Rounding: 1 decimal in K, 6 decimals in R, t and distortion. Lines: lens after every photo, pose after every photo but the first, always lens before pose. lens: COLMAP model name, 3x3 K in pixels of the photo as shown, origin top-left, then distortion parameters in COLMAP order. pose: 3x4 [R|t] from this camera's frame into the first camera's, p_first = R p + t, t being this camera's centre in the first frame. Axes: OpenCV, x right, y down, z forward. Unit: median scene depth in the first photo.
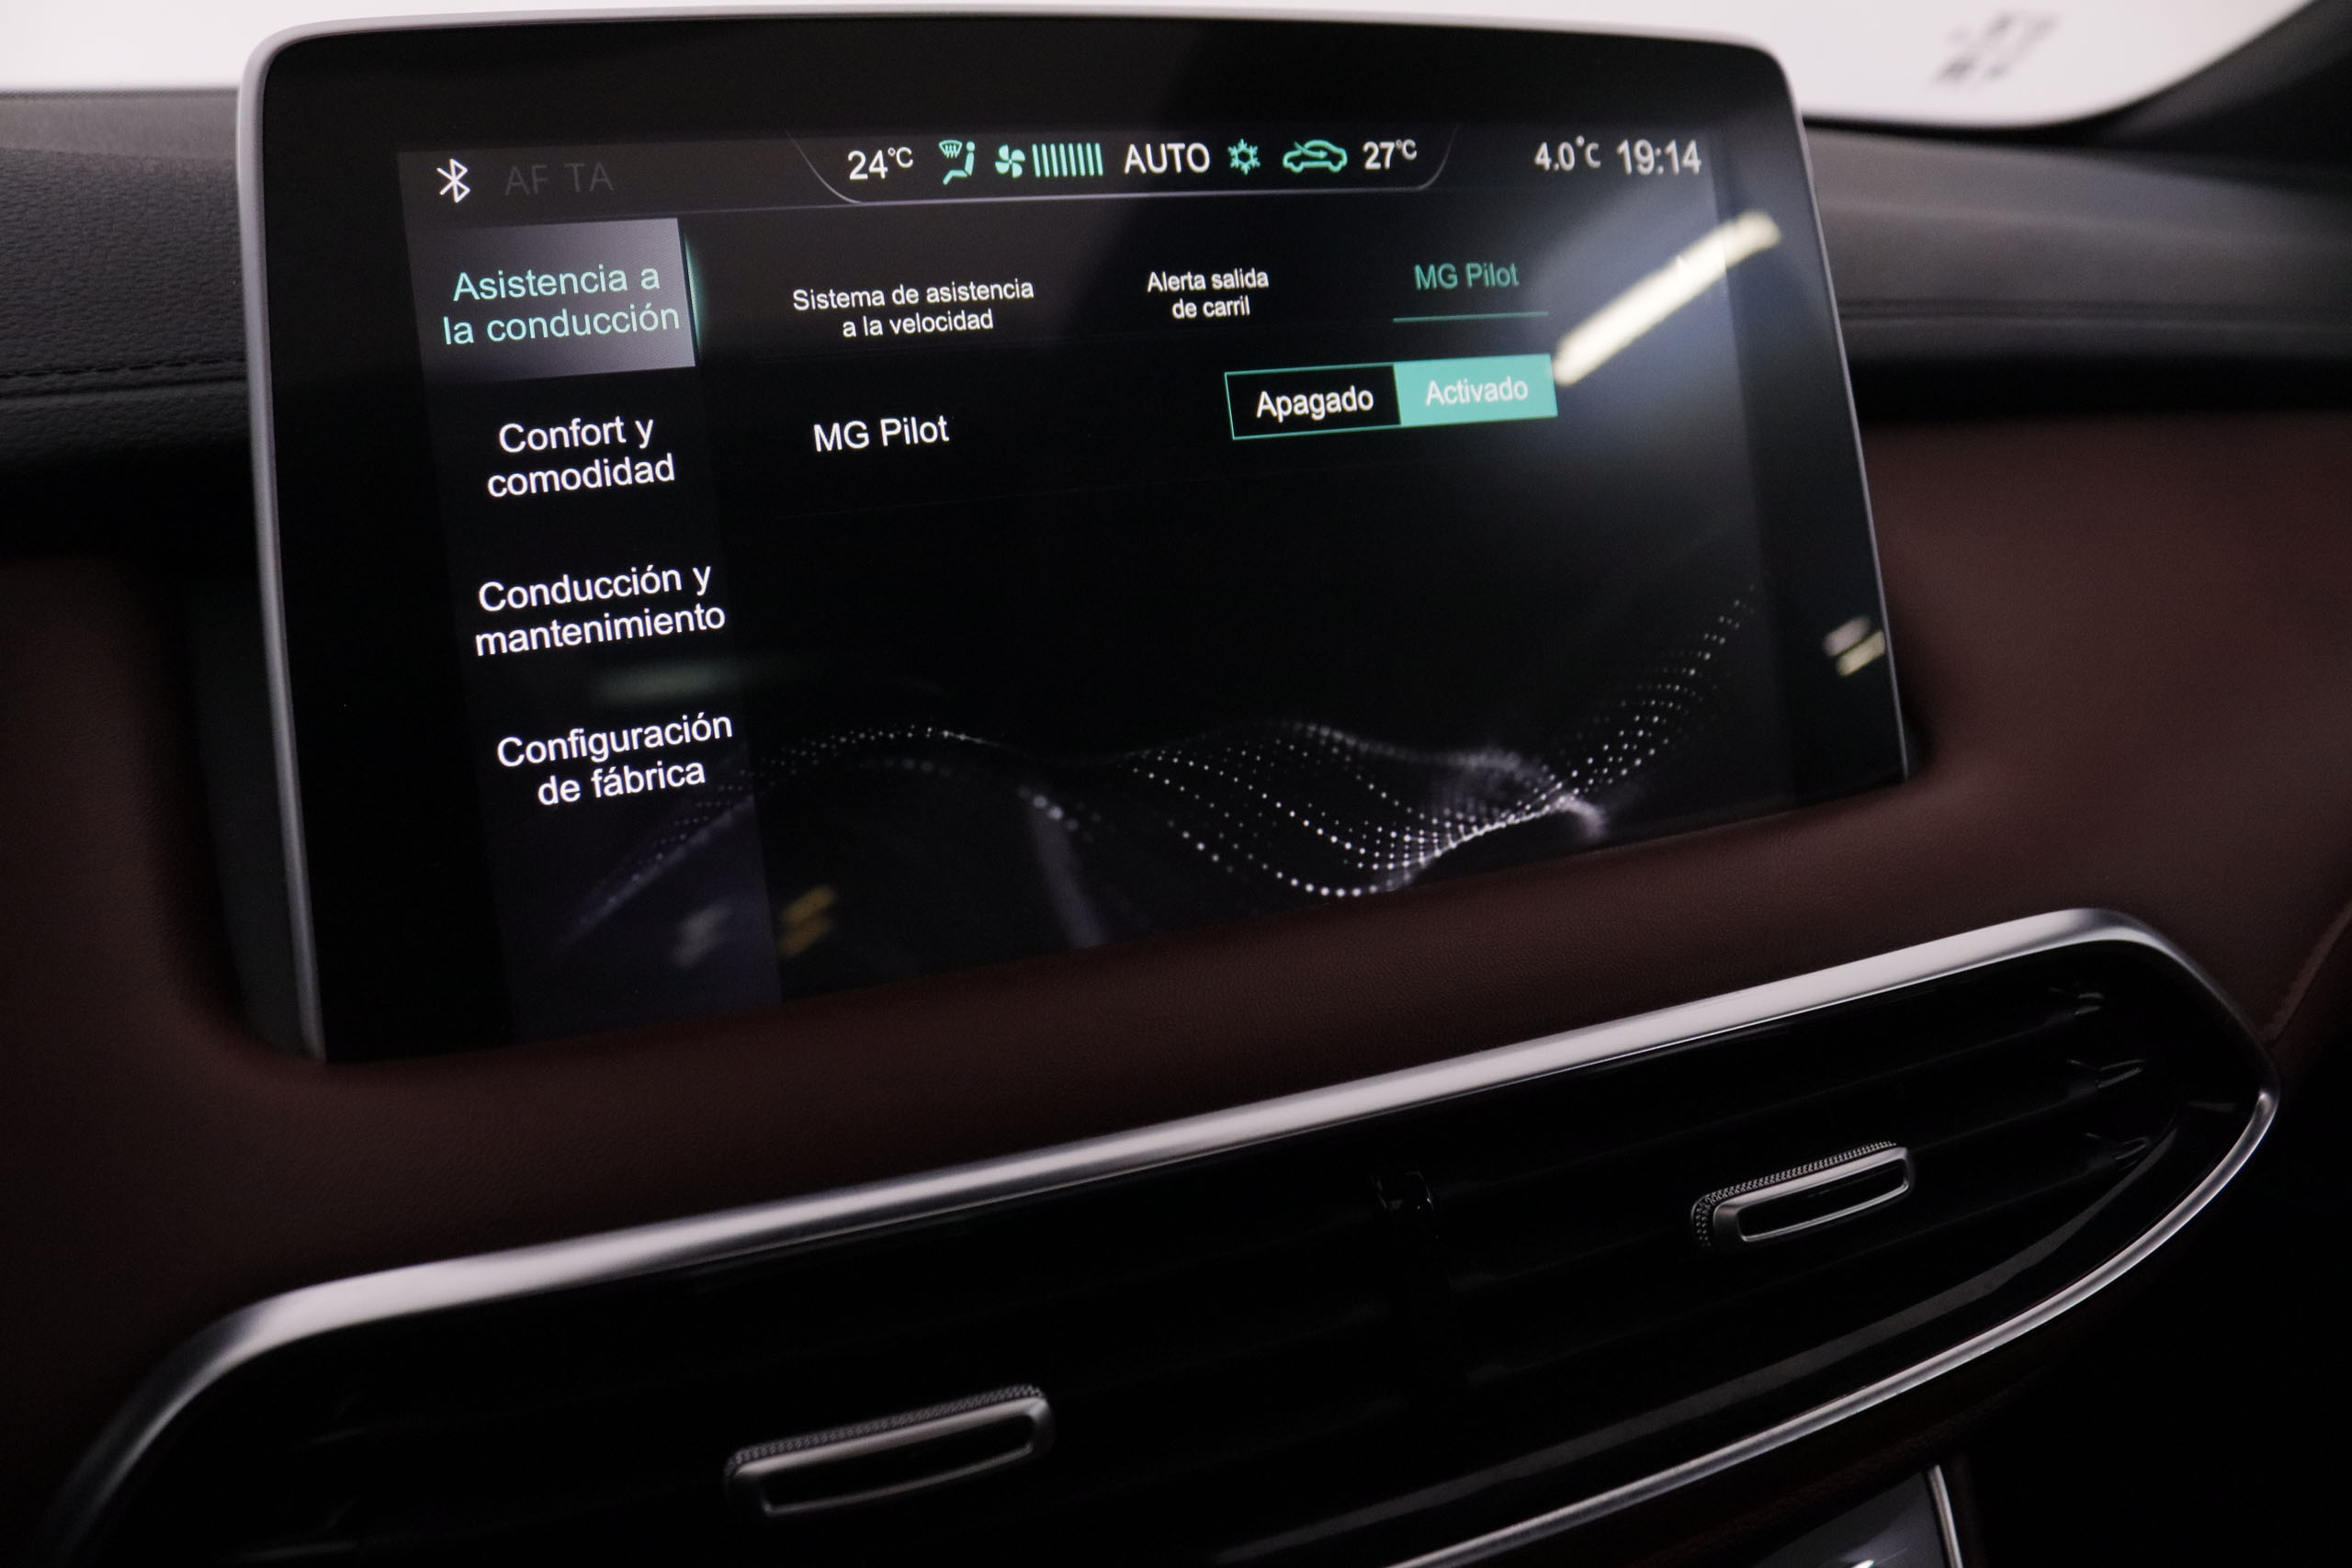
lens RADIAL K [[2031.0, 0, 1161.6], [0, 2031.0, 773.2], [0, 0, 1]] dist [-0.150707, 0.112414]
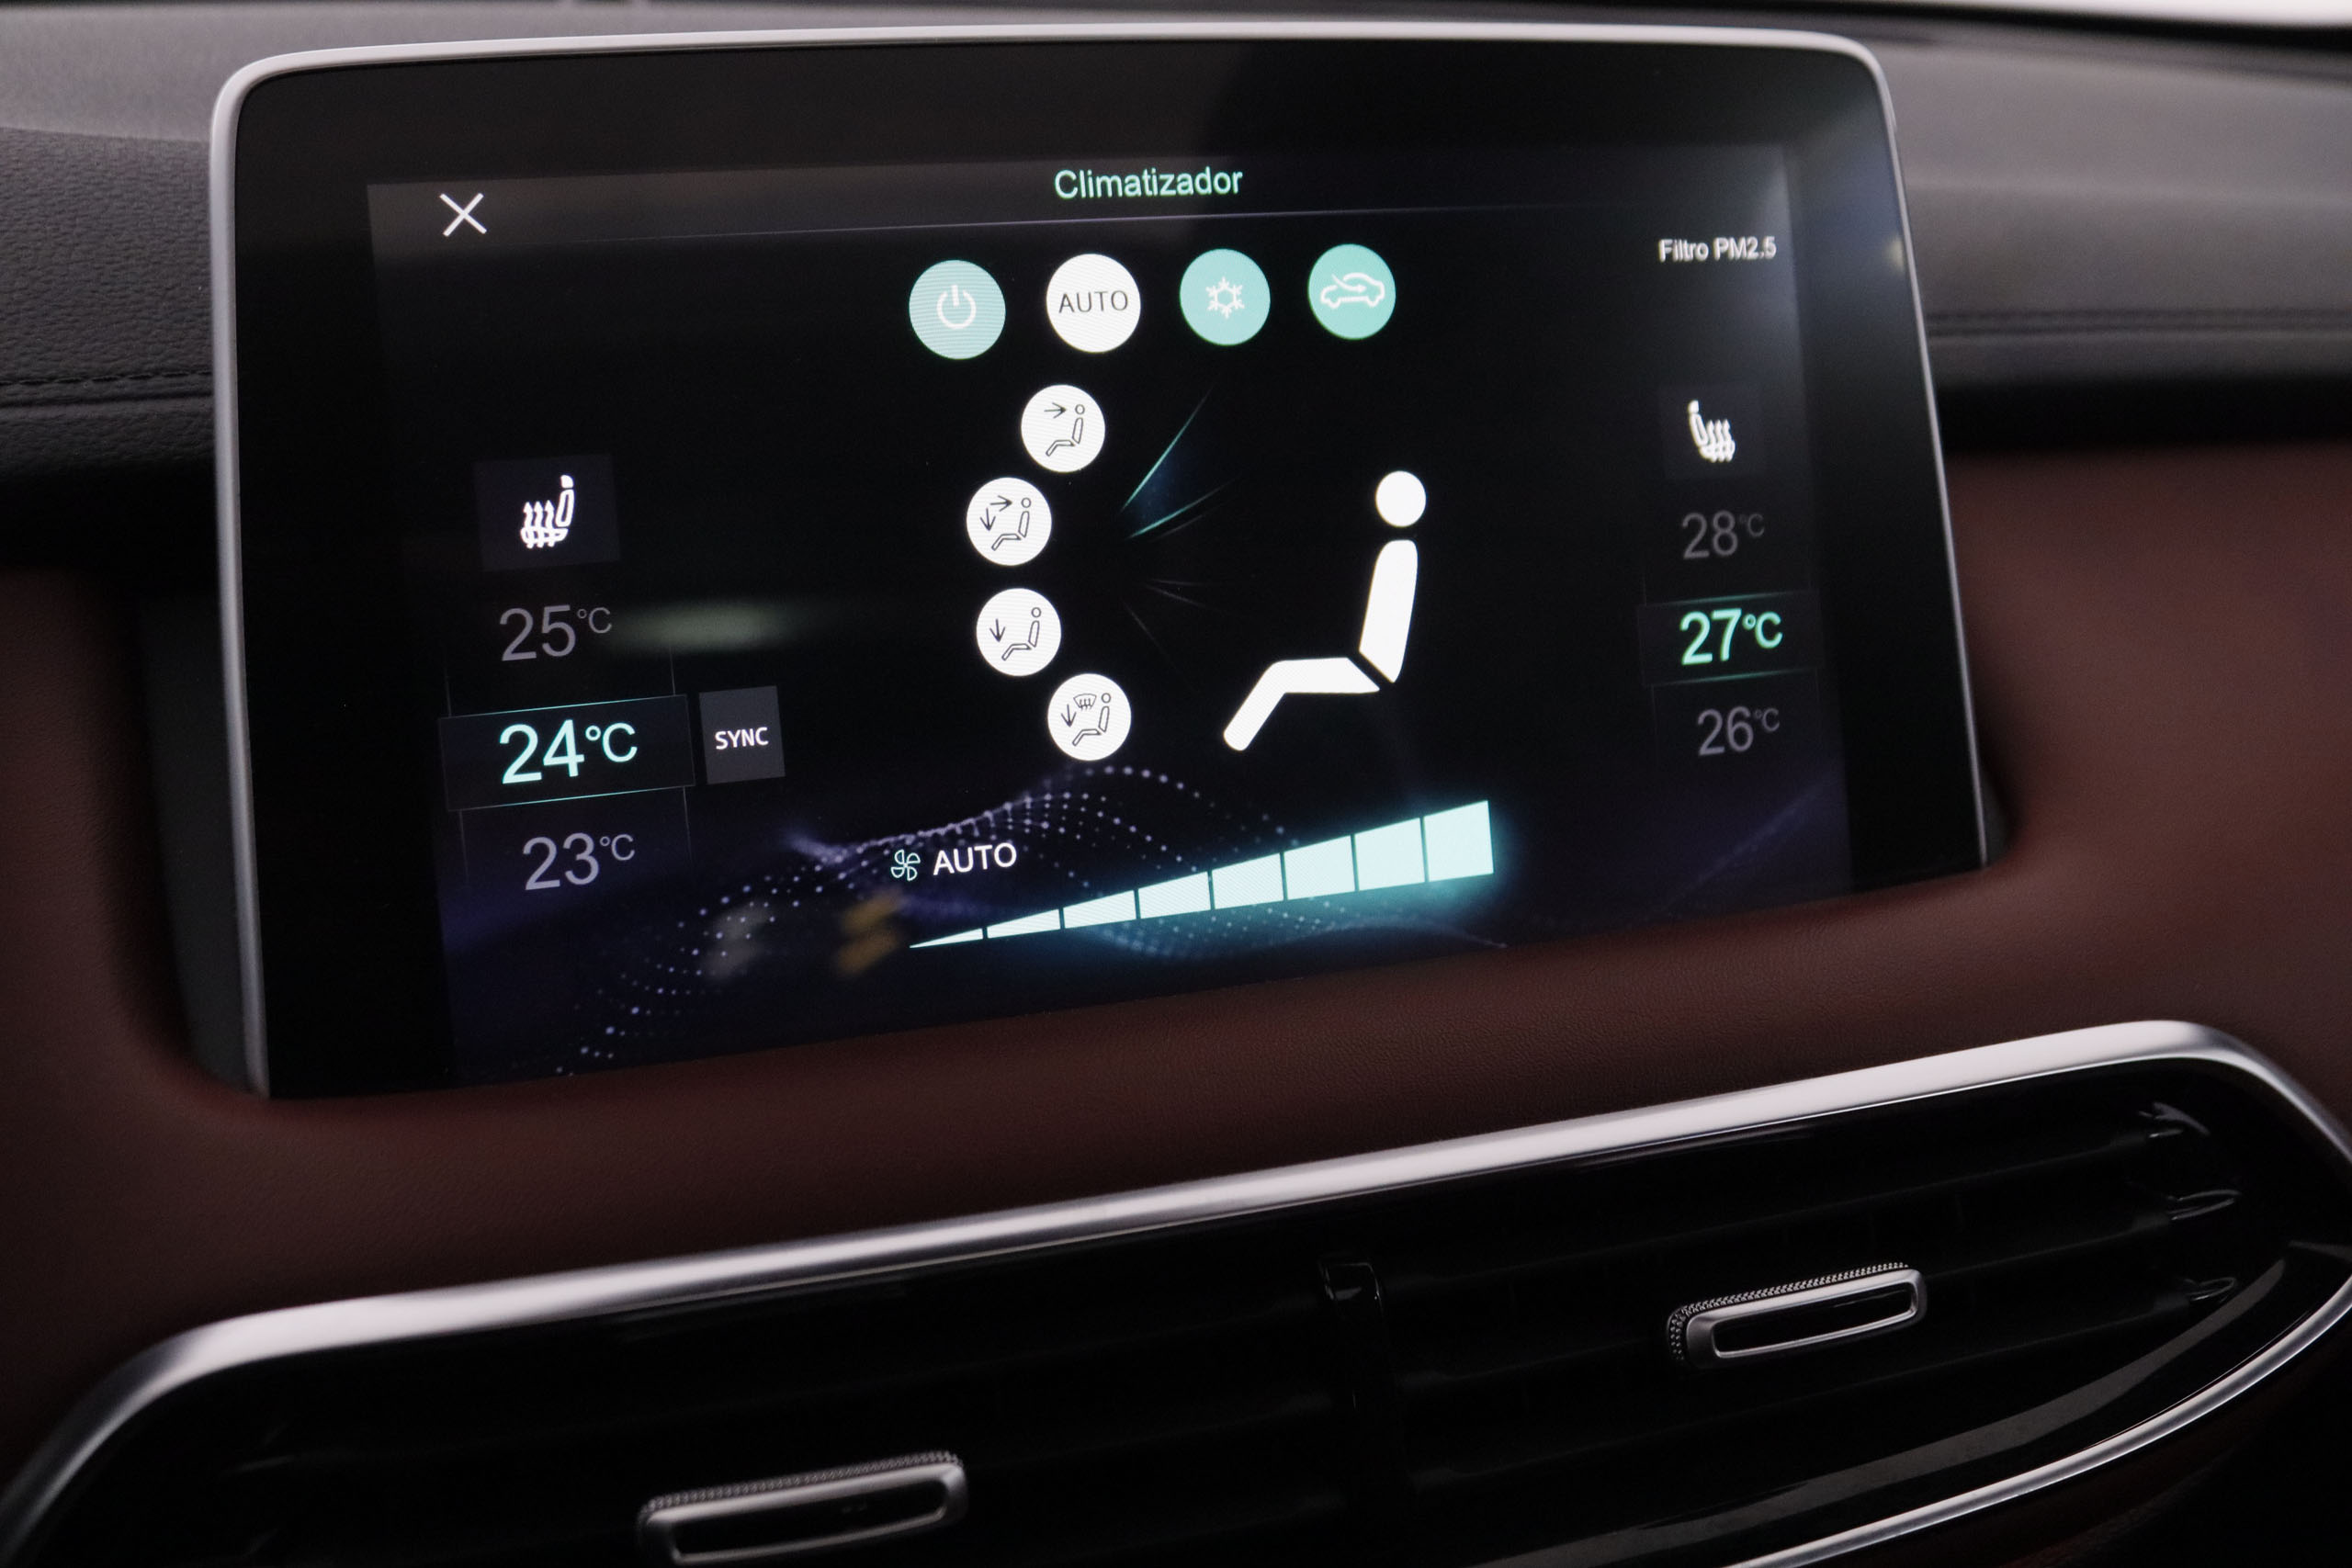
lens RADIAL K [[2590.2, 0, 1153.9], [0, 2590.2, 775.2], [0, 0, 1]] dist [-0.054438, 0.000000]
pose [[0.996735, 0.041028, -0.069540, 0.098175], [-0.040418, 0.999131, 0.010160, -0.043597], [0.069896, -0.007316, 0.997527, -0.241402]]
